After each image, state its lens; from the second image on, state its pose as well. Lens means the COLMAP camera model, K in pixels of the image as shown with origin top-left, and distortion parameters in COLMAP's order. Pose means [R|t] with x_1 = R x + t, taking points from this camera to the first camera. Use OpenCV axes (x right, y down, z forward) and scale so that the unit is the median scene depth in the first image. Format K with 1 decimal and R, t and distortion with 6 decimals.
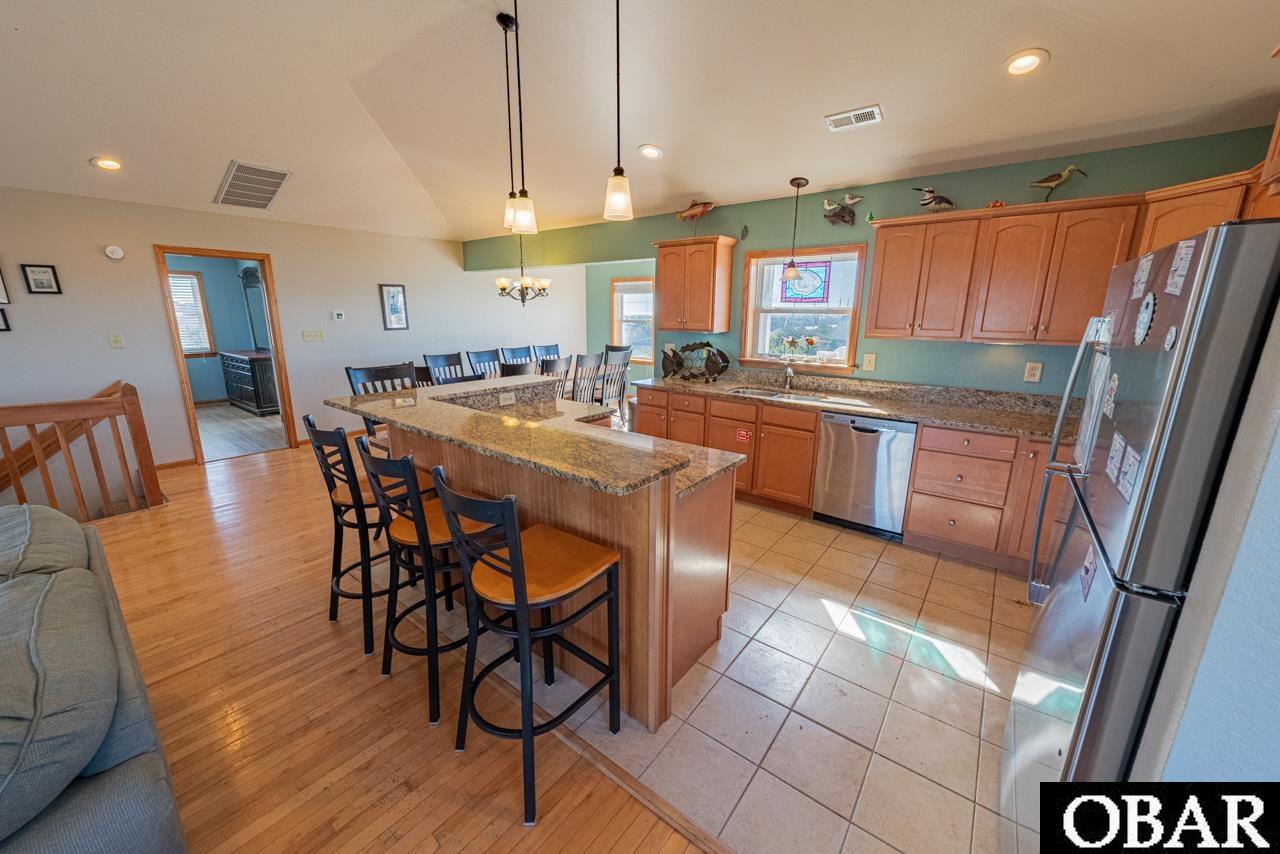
lens RADIAL K [[482.4, 0, 631.6], [0, 482.4, 425.6], [0, 0, 1]] dist [-0.002508, -0.000224]
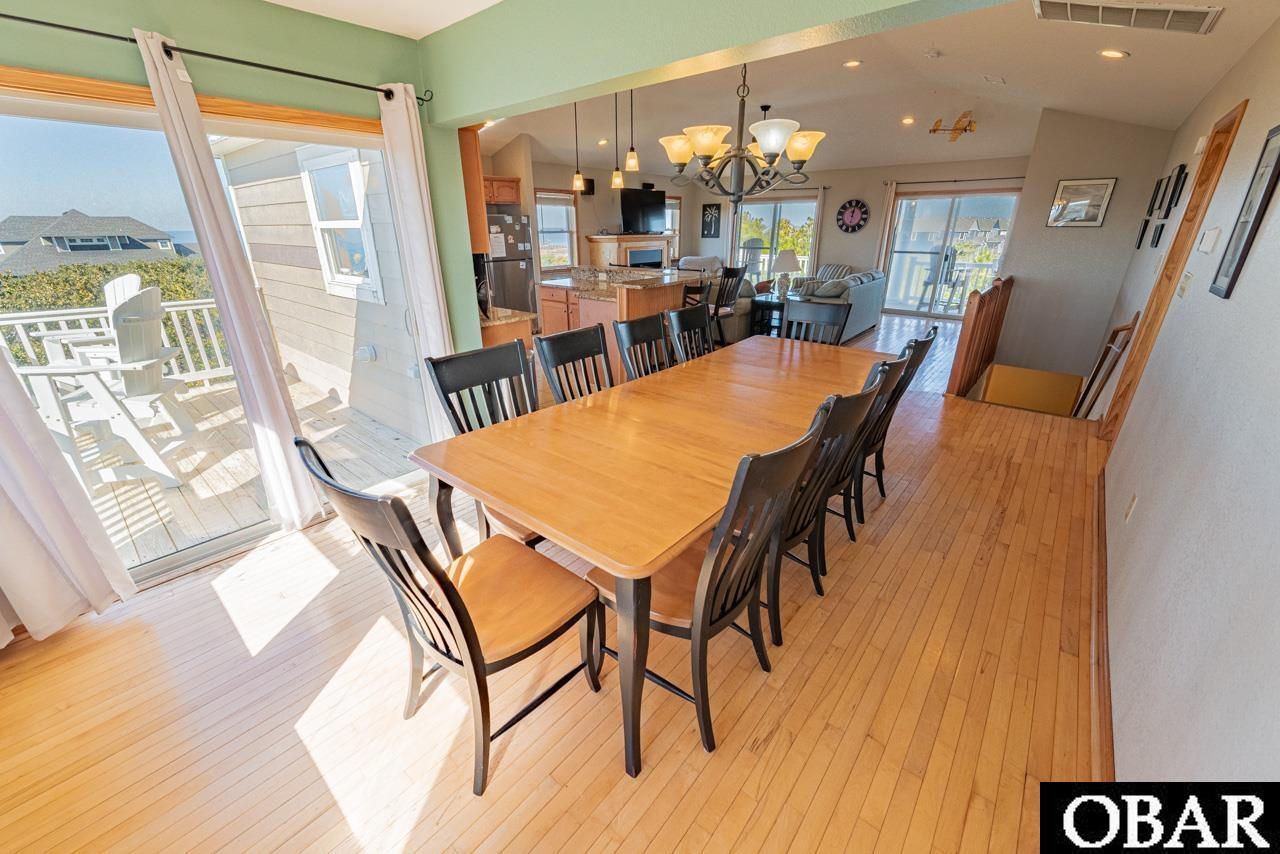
lens RADIAL K [[482.4, 0, 631.6], [0, 482.4, 425.6], [0, 0, 1]] dist [-0.002508, -0.000224]
pose [[-0.998958, -0.020382, 0.040839, -0.237403], [0.007524, 0.808979, 0.587789, -0.487441], [-0.045018, 0.587484, -0.807983, 2.035777]]
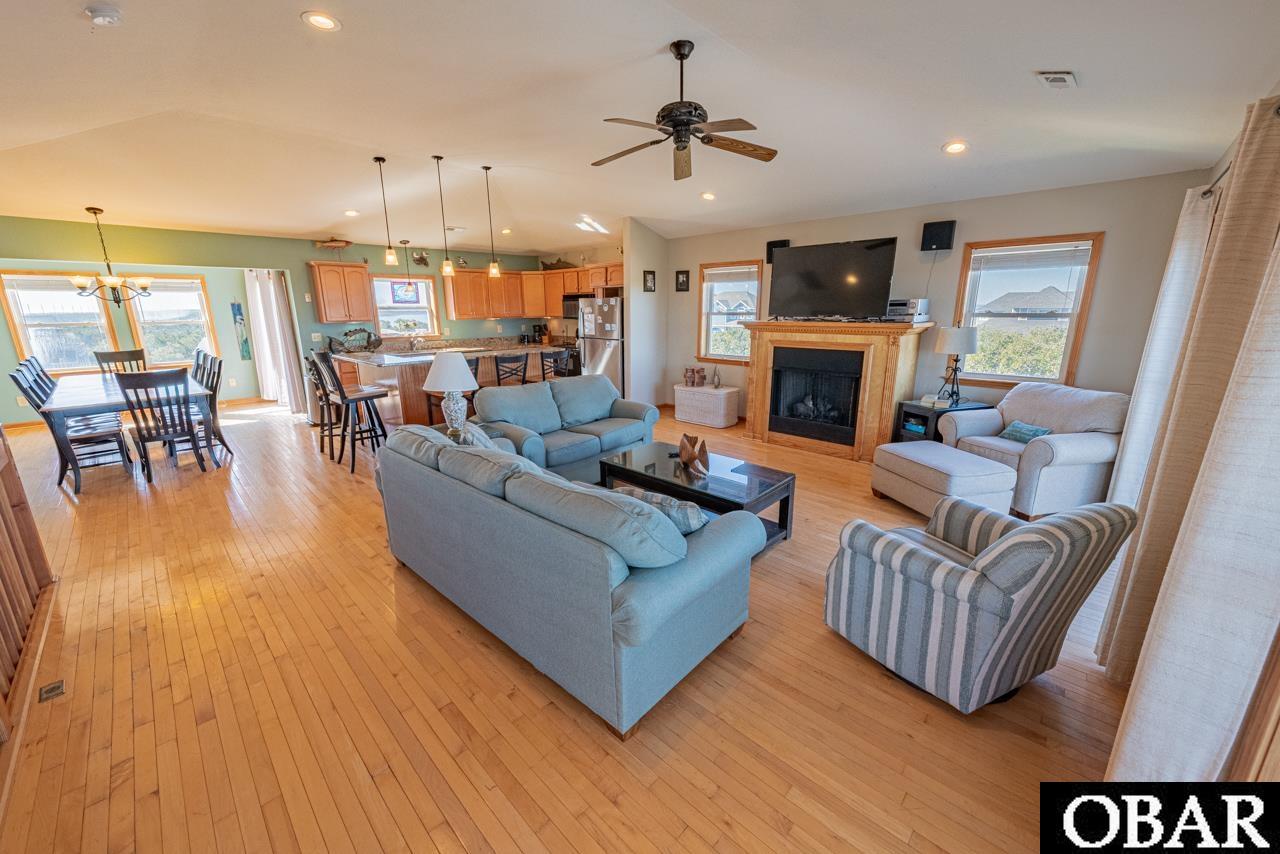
lens RADIAL K [[482.4, 0, 631.6], [0, 482.4, 425.6], [0, 0, 1]] dist [-0.002508, -0.000224]
pose [[0.100526, -0.246562, 0.963899, -1.543390], [0.238679, 0.946493, 0.217218, -0.004056], [-0.965881, 0.208227, 0.153996, -0.037829]]
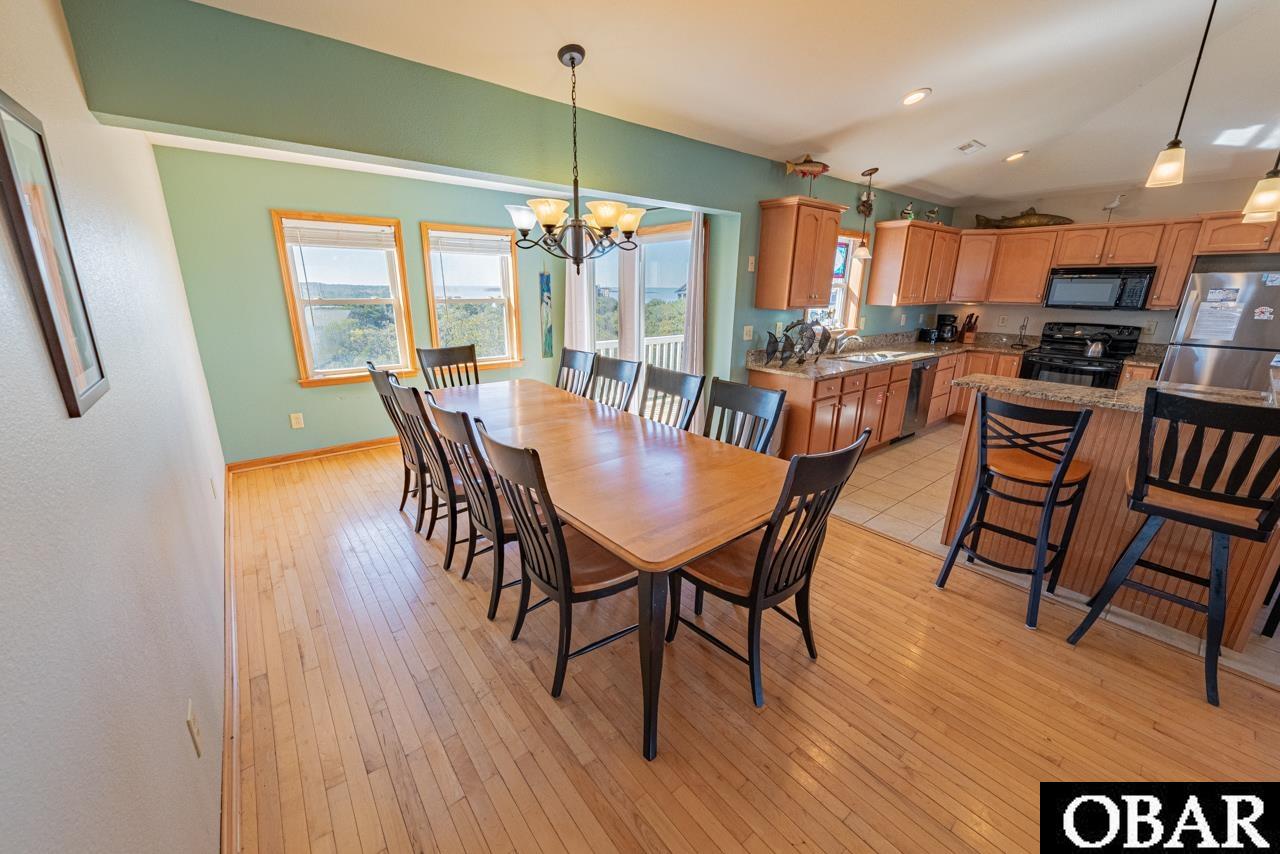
lens RADIAL K [[482.4, 0, 631.6], [0, 482.4, 425.6], [0, 0, 1]] dist [-0.002508, -0.000224]
pose [[0.223266, -0.274934, 0.935181, -0.969847], [0.219084, 0.949006, 0.226694, -0.298810], [-0.949818, 0.154270, 0.272114, 1.249730]]
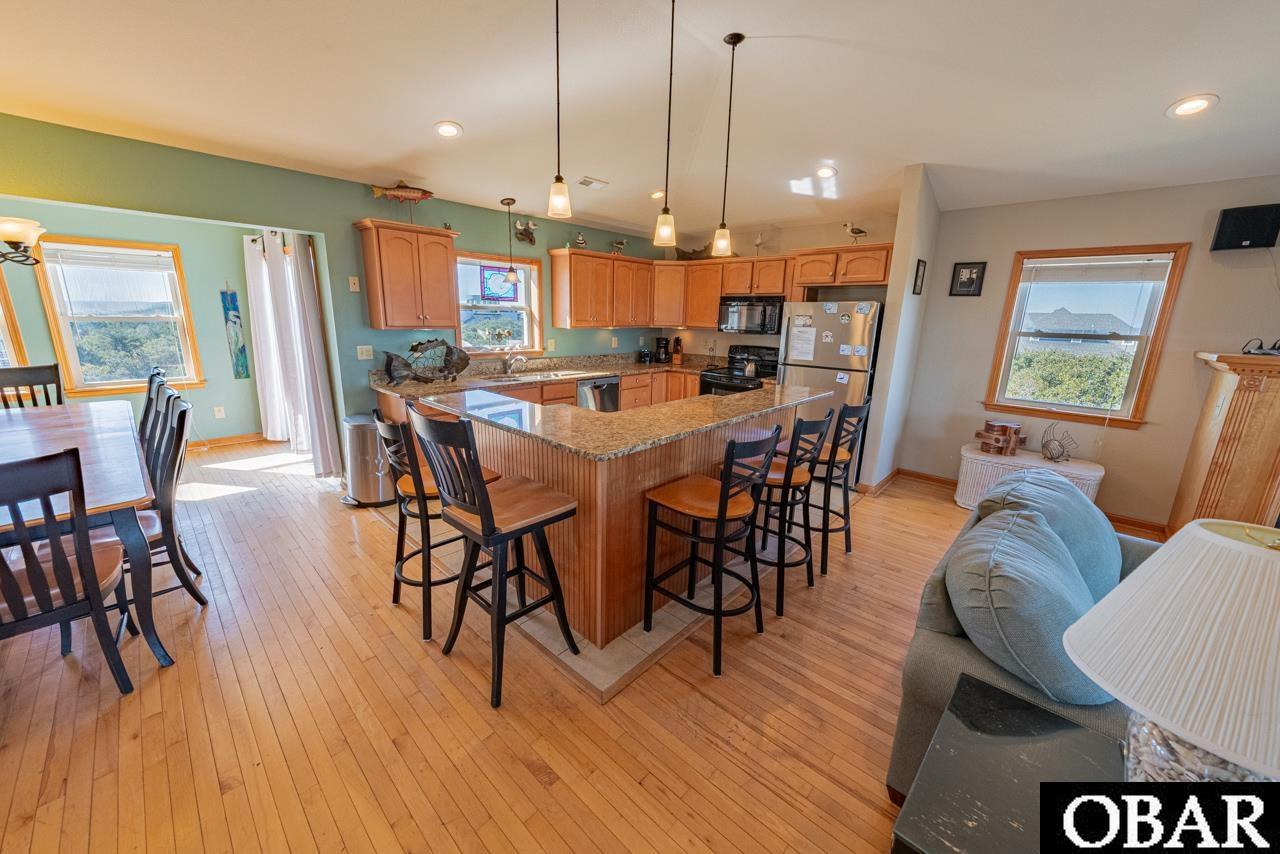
lens RADIAL K [[466.2, 0, 630.7], [0, 466.2, 425.1], [0, 0, 1]] dist [-0.000584, -0.000142]
pose [[0.086151, -0.237121, 0.967653, -0.848099], [0.208006, 0.954140, 0.215291, -0.148326], [-0.974326, 0.182730, 0.131523, 0.610262]]
